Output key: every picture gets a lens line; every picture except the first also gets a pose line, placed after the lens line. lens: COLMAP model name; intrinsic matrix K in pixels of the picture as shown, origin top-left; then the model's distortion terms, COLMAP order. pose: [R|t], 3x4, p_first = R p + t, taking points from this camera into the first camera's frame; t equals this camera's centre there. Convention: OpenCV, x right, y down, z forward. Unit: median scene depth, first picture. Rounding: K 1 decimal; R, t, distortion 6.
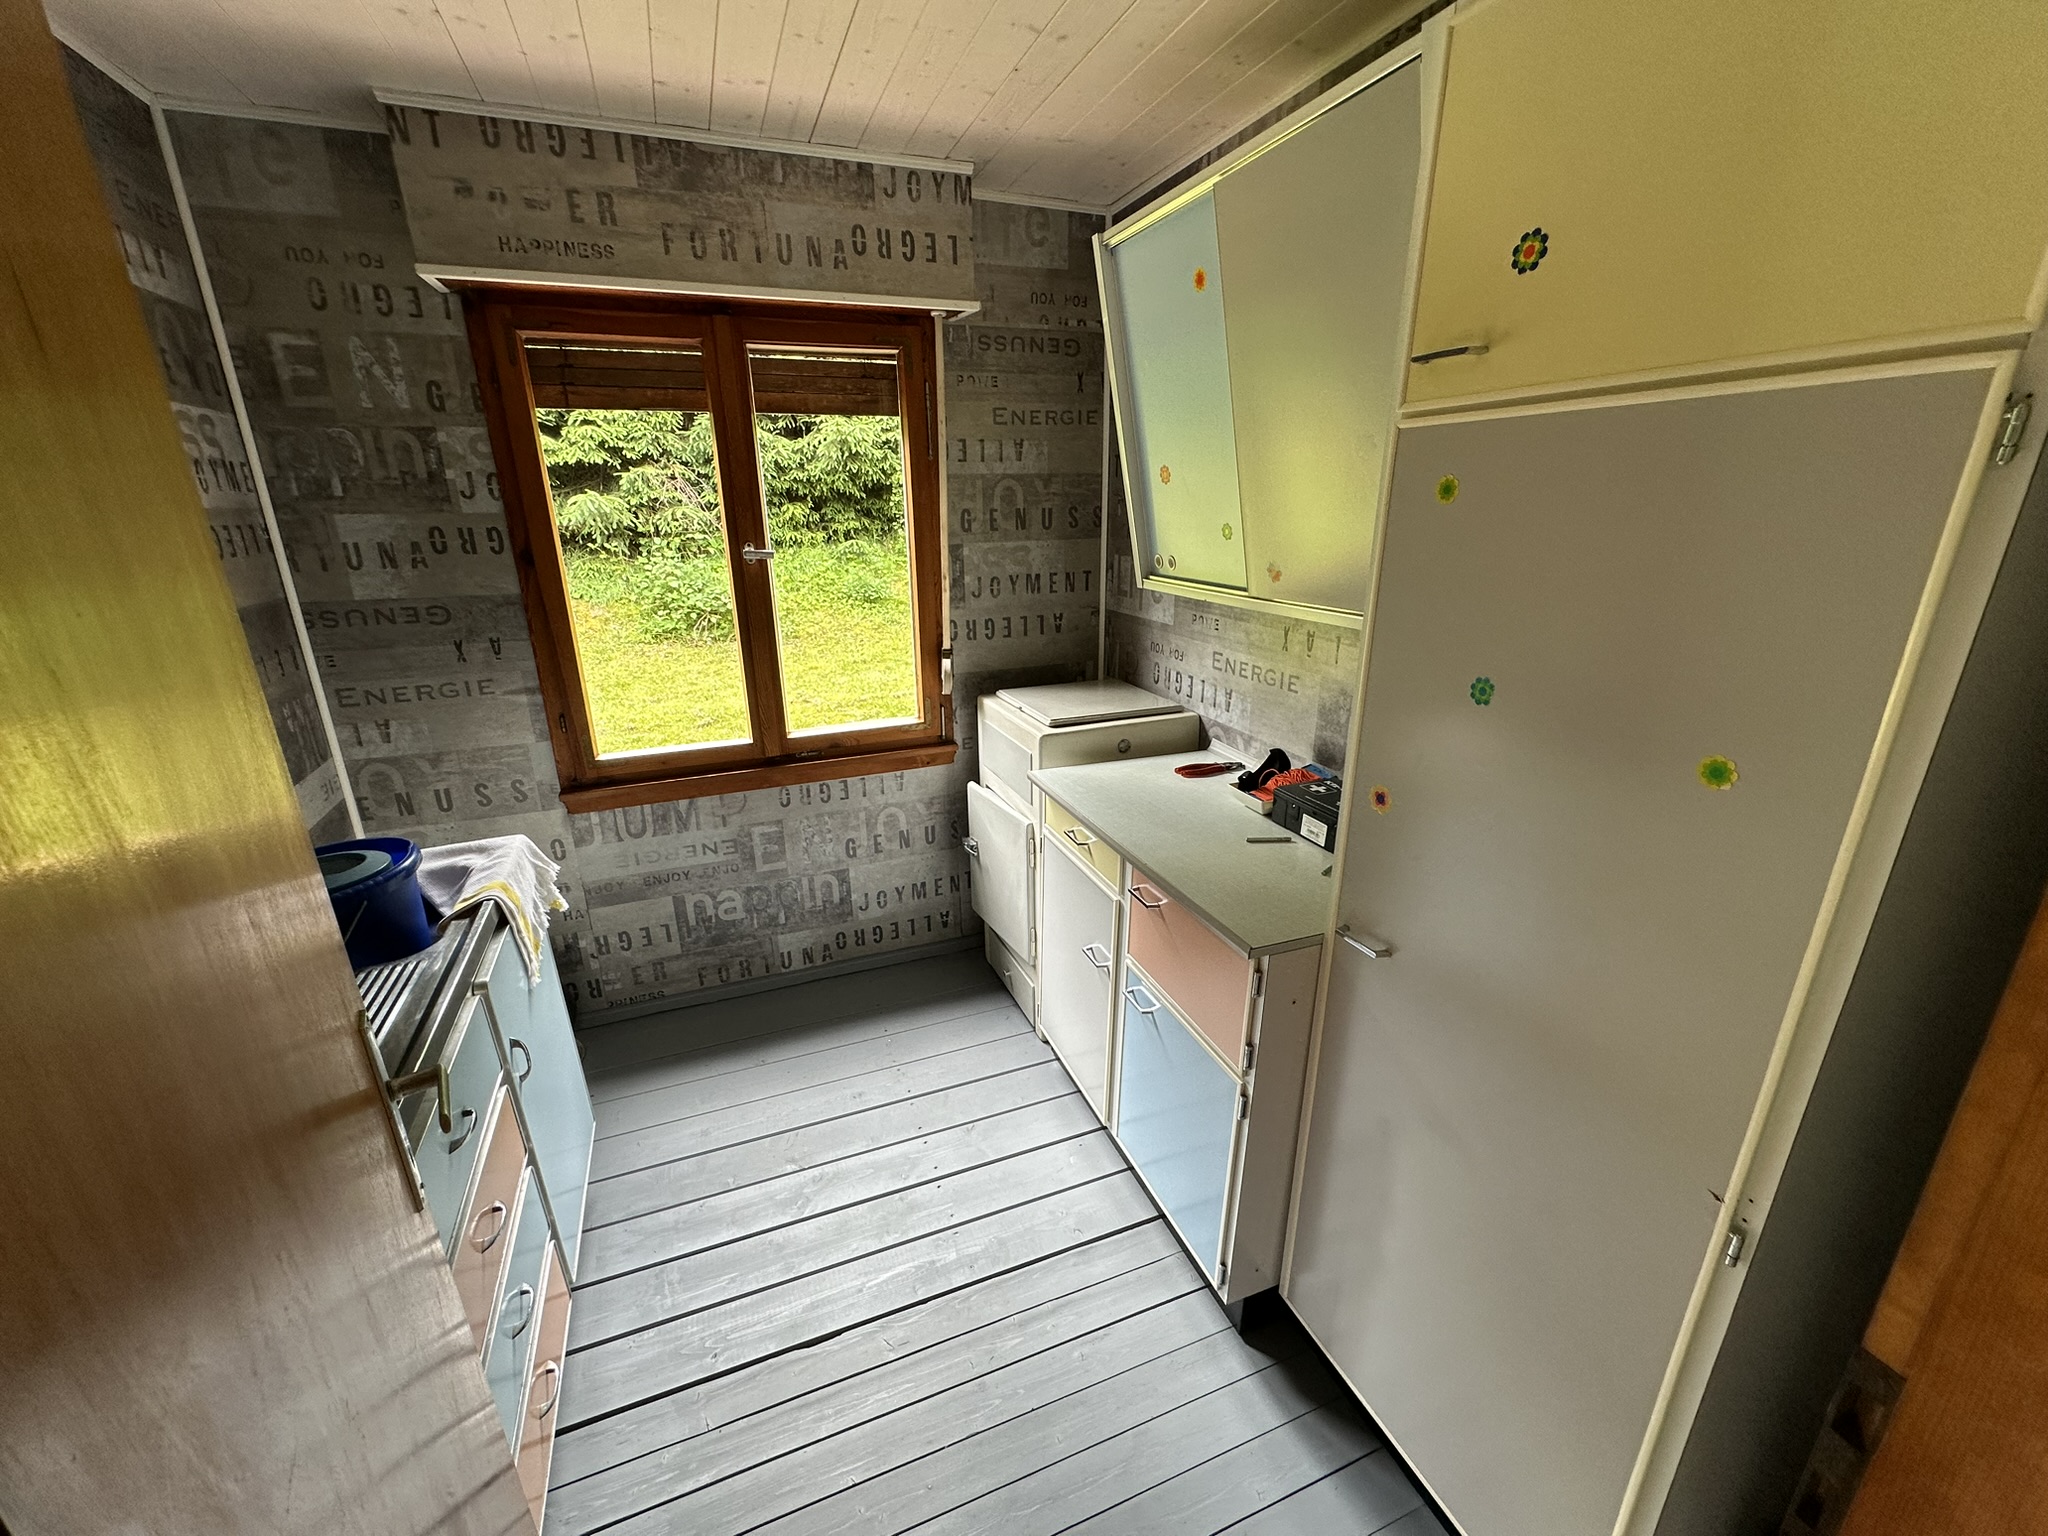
lens RADIAL K [[822.6, 0, 1022.4], [0, 822.6, 770.1], [0, 0, 1]] dist [-0.001680, 0.000574]
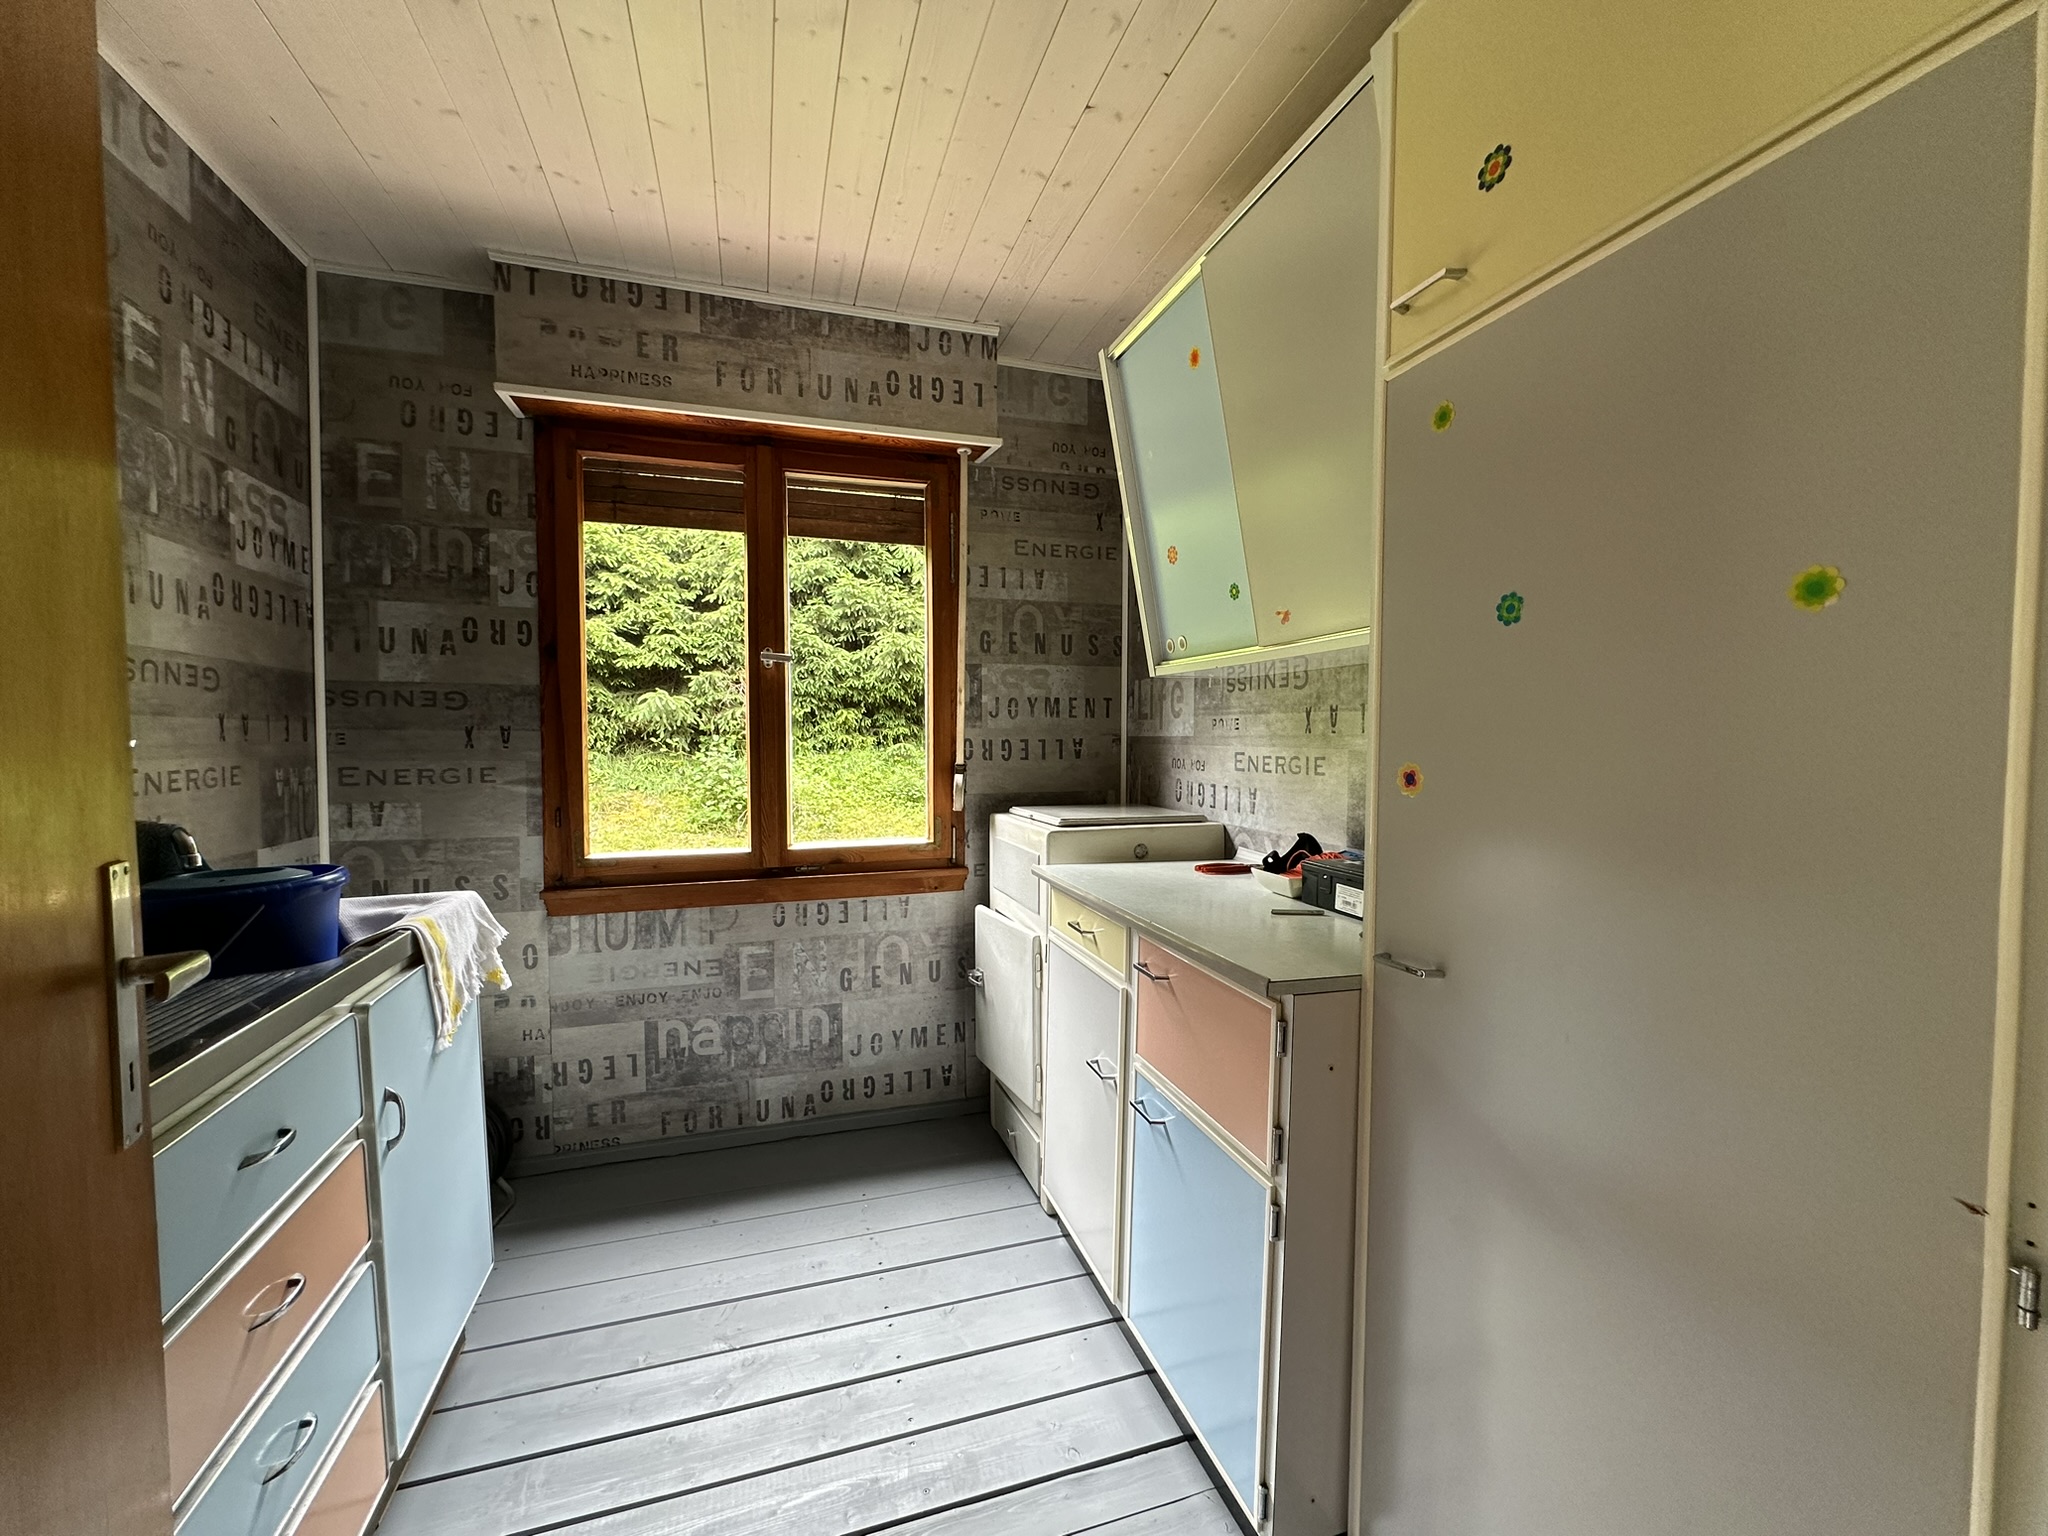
lens RADIAL K [[822.6, 0, 1022.5], [0, 822.6, 769.2], [0, 0, 1]] dist [-0.001680, 0.000574]
pose [[0.997935, 0.015279, -0.062382, 0.053325], [-0.032182, 0.959514, -0.279817, 0.161262], [0.055582, 0.281247, 0.958024, 0.097440]]
